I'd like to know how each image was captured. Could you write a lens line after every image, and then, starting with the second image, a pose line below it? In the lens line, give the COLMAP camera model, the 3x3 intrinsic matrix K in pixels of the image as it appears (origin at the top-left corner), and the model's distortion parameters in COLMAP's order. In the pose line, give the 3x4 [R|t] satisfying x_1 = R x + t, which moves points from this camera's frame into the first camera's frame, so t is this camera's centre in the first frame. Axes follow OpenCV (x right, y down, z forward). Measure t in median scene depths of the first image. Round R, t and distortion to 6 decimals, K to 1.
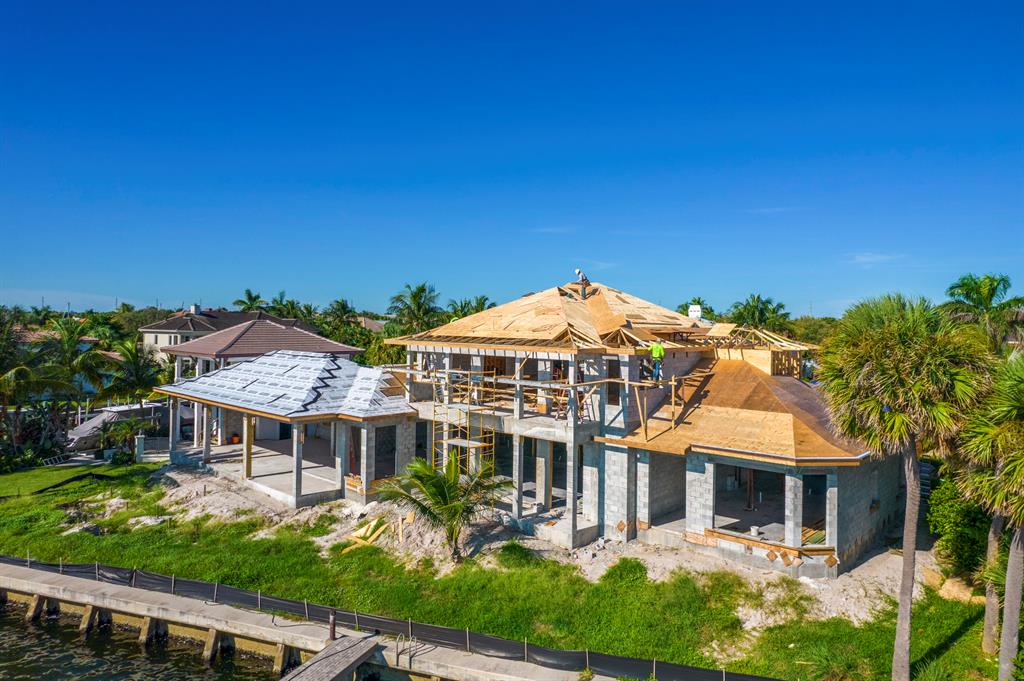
lens RADIAL K [[698.8, 0, 516.8], [0, 698.8, 289.8], [0, 0, 1]] dist [-0.076081, 0.069943]
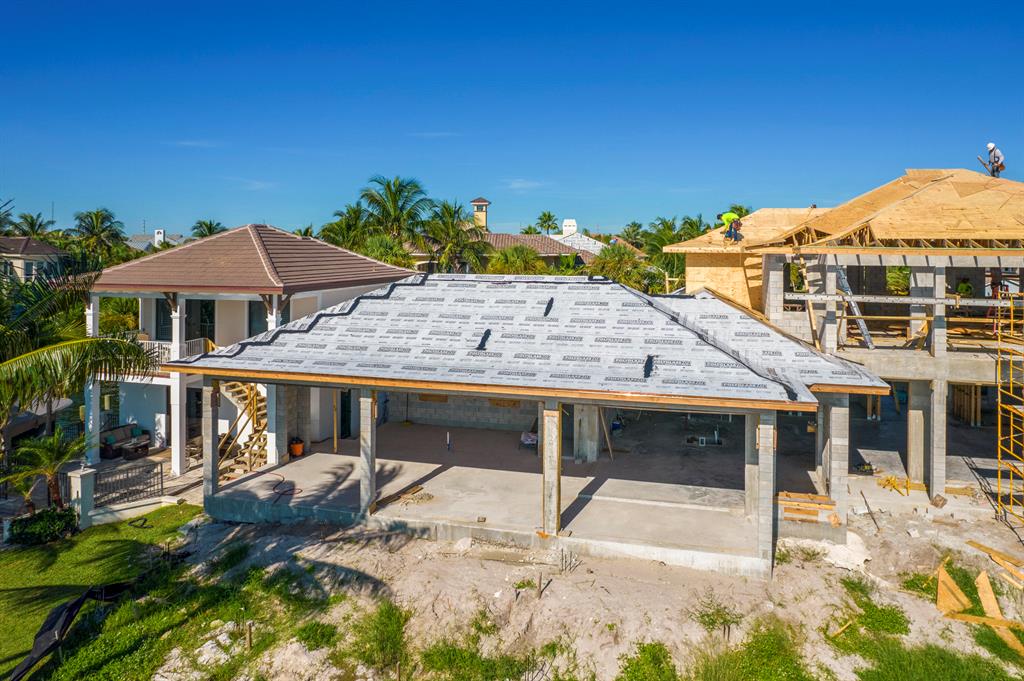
lens RADIAL K [[707.0, 0, 526.3], [0, 707.0, 242.0], [0, 0, 1]] dist [-0.050192, 0.032443]
pose [[0.877769, -0.001343, 0.479081, -0.837149], [-0.018766, 0.999132, 0.037185, 0.061411], [-0.478716, -0.041630, 0.876982, 0.750442]]
